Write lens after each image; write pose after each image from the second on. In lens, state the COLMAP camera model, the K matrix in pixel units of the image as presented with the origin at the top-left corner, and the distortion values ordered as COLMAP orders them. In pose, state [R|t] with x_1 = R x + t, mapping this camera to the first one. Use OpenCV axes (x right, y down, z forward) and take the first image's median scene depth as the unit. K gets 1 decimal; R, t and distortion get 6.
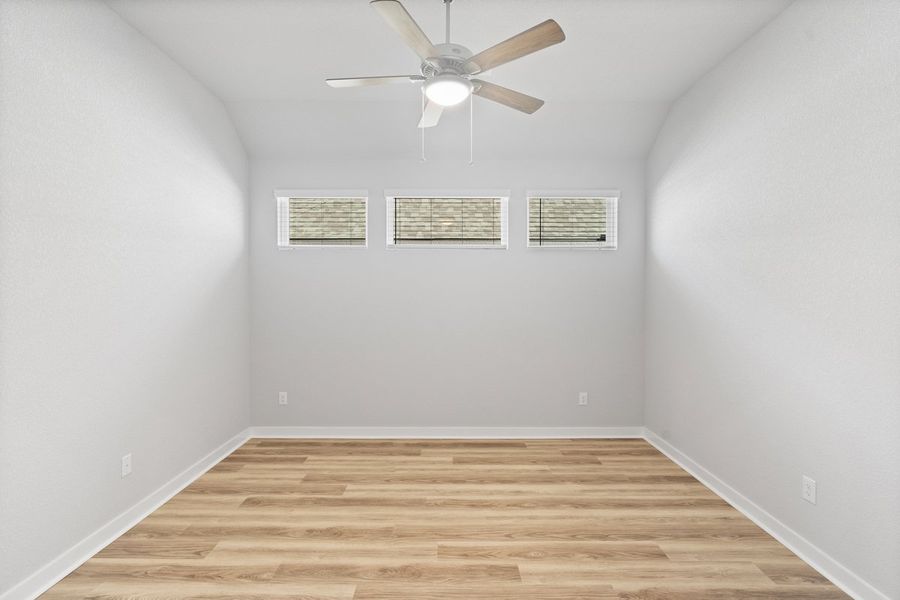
lens RADIAL K [[420.9, 0, 447.4], [0, 420.9, 294.6], [0, 0, 1]] dist [-0.001778, -0.000212]
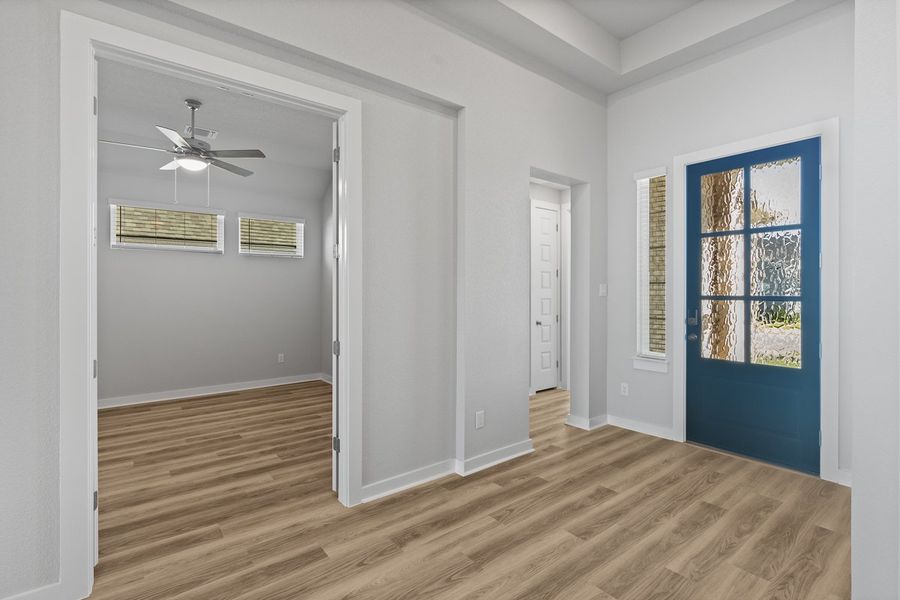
lens RADIAL K [[420.9, 0, 447.4], [0, 420.9, 294.6], [0, 0, 1]] dist [-0.001778, -0.000212]
pose [[0.783515, -0.005403, 0.621349, -0.179817], [0.003624, 0.999985, 0.004126, 0.030022], [-0.621362, -0.000981, 0.783523, -0.688046]]
